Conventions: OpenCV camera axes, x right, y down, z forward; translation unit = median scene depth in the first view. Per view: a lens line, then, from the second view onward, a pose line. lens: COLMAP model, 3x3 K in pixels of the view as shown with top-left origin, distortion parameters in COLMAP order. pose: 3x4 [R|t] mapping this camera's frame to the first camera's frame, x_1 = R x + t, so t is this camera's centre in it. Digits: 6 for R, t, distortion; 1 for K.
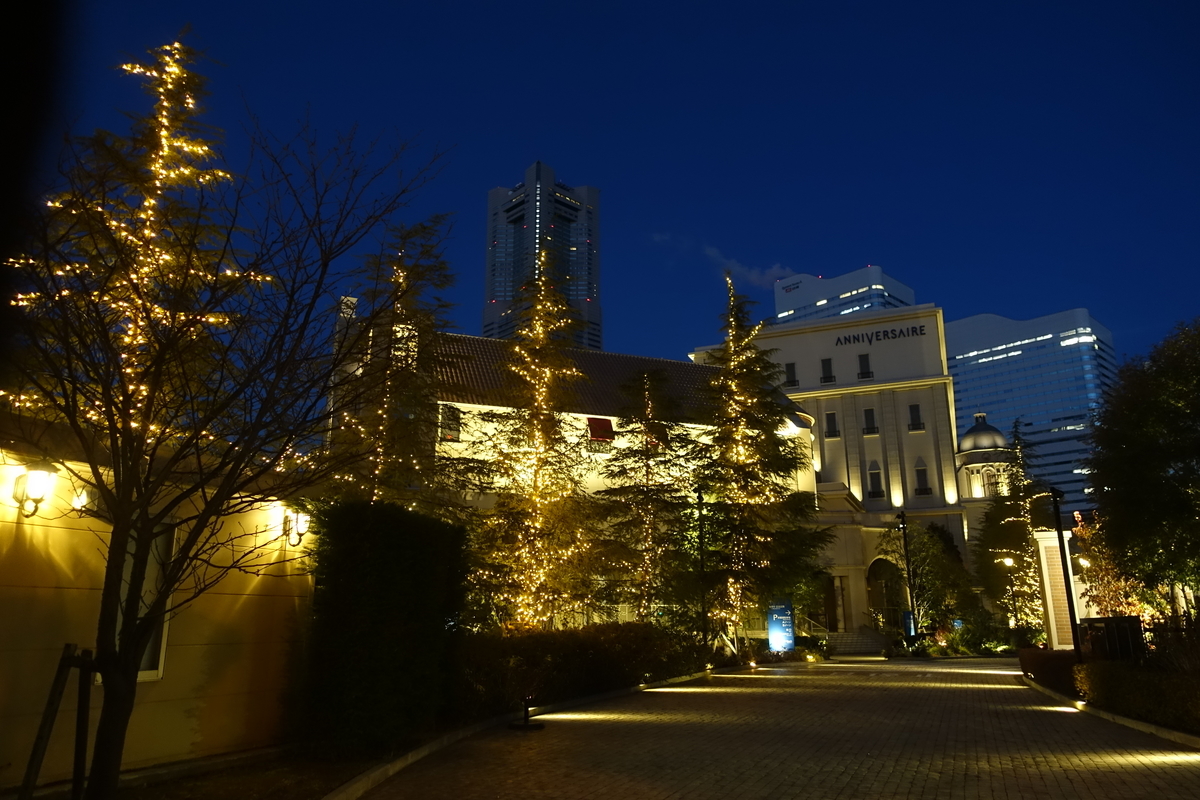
lens RADIAL K [[850.8, 0, 600.0], [0, 850.8, 400.0], [0, 0, 1]] dist [0.030227, 0.001600]
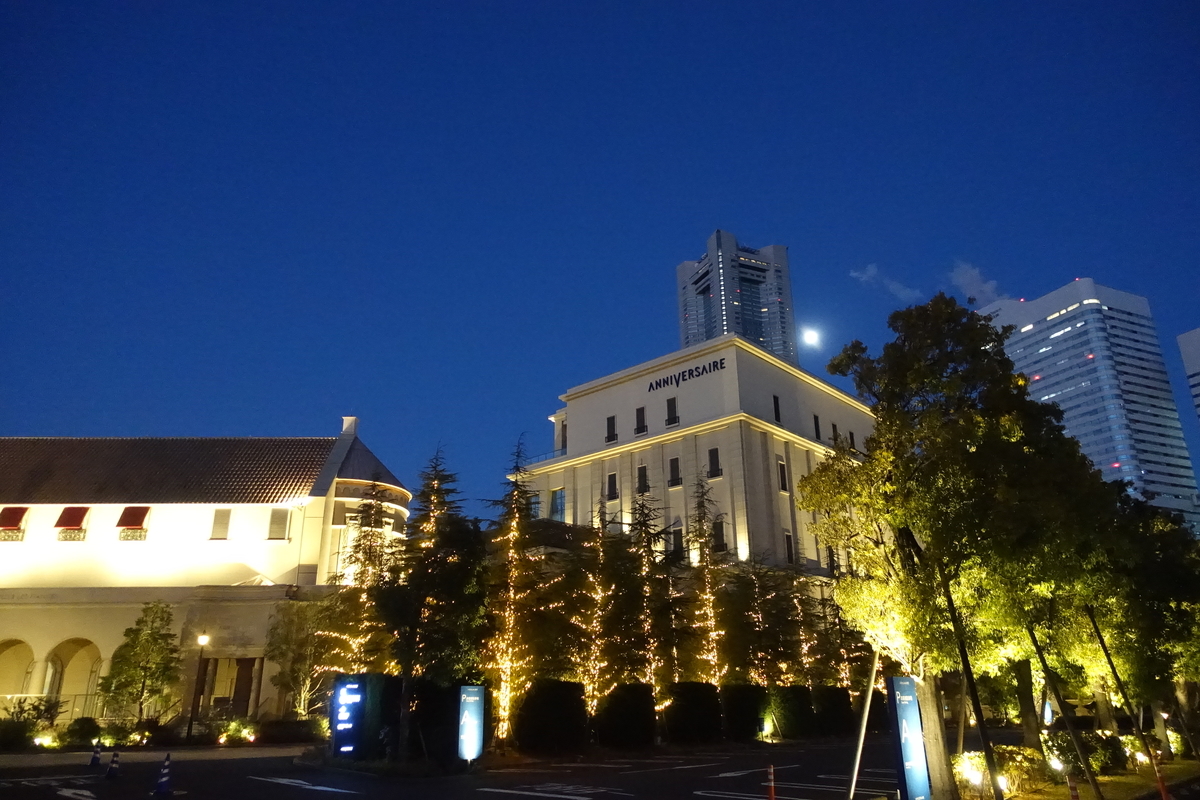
lens RADIAL K [[850.8, 0, 600.0], [0, 850.8, 400.0], [0, 0, 1]] dist [0.030227, 0.001600]
pose [[0.946721, -0.118612, -0.299415, 0.102999], [0.093045, 0.990797, -0.098301, 0.006069], [0.308320, 0.065205, 0.949045, 0.025189]]
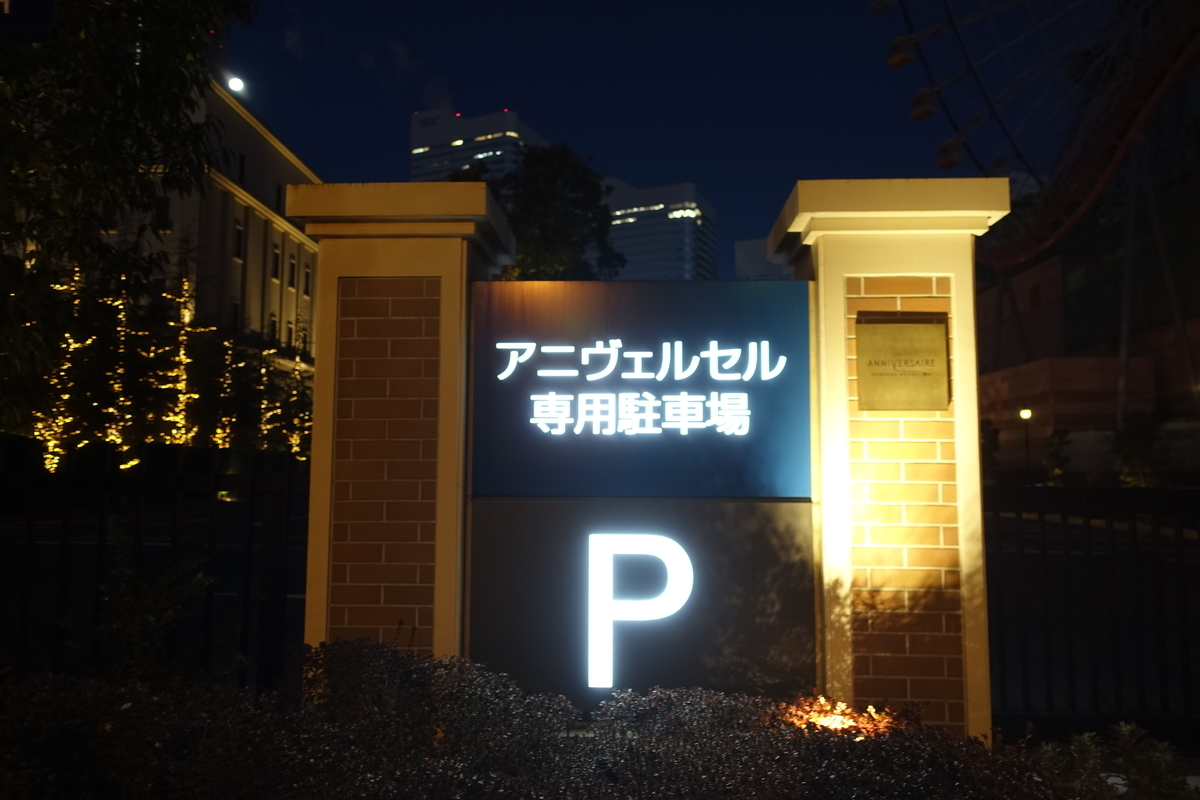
lens RADIAL K [[850.8, 0, 600.0], [0, 850.8, 400.0], [0, 0, 1]] dist [0.030227, 0.001600]
pose [[0.933477, 0.040625, 0.356328, 0.085298], [-0.101609, 0.982811, 0.154135, 0.004782], [-0.343941, -0.180088, 0.921560, 0.017390]]
